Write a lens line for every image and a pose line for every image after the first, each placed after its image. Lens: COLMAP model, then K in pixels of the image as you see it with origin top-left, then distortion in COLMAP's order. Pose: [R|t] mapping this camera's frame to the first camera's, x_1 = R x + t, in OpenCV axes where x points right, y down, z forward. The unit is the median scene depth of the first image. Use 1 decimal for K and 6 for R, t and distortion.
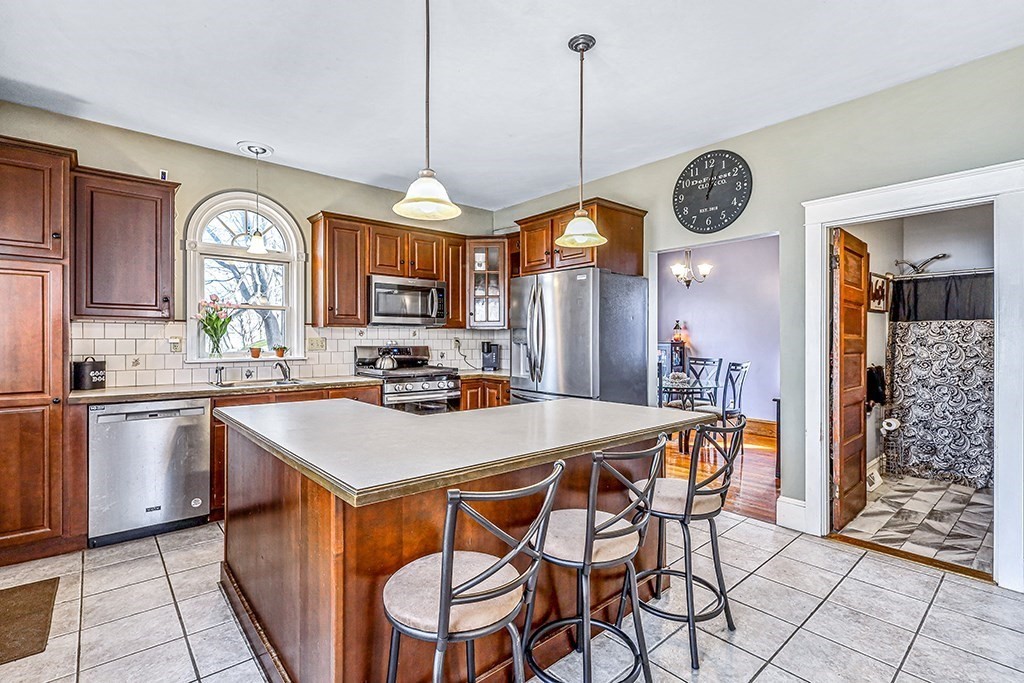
lens RADIAL K [[475.6, 0, 512.0], [0, 475.6, 341.5], [0, 0, 1]] dist [-0.000124, -0.000056]
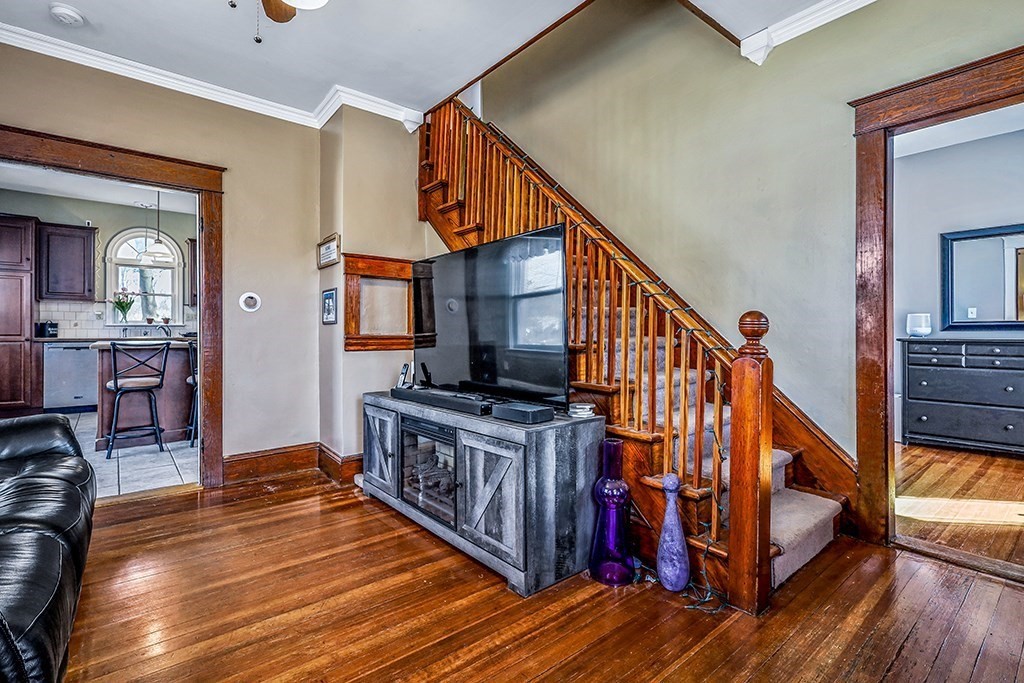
lens RADIAL K [[475.2, 0, 510.4], [0, 475.2, 331.0], [0, 0, 1]] dist [-0.000549, -0.000342]
pose [[0.999686, 0.003418, -0.024843, 0.839608], [-0.003418, 0.999994, 0.000023, 0.057019], [0.024843, 0.000062, 0.999691, -0.711191]]
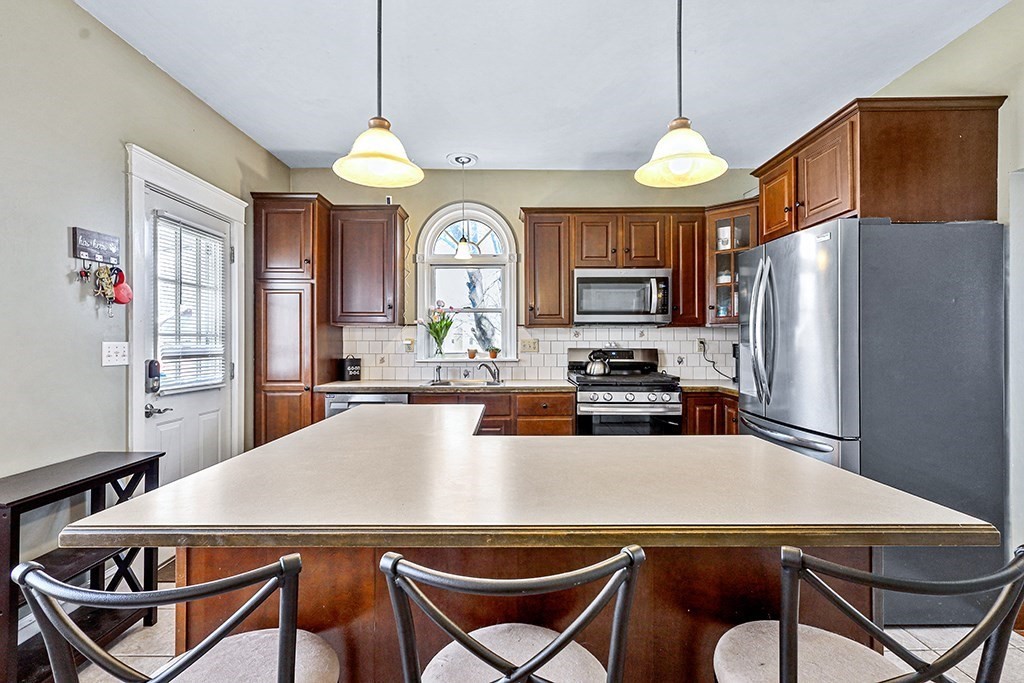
lens RADIAL K [[483.1, 0, 512.0], [0, 483.1, 341.5], [0, 0, 1]] dist [-0.000662, -0.000171]
pose [[0.758741, -0.001255, -0.651391, 0.232634], [-0.001328, 0.999993, -0.003474, 0.000124], [0.651391, 0.003501, 0.758734, 0.257367]]
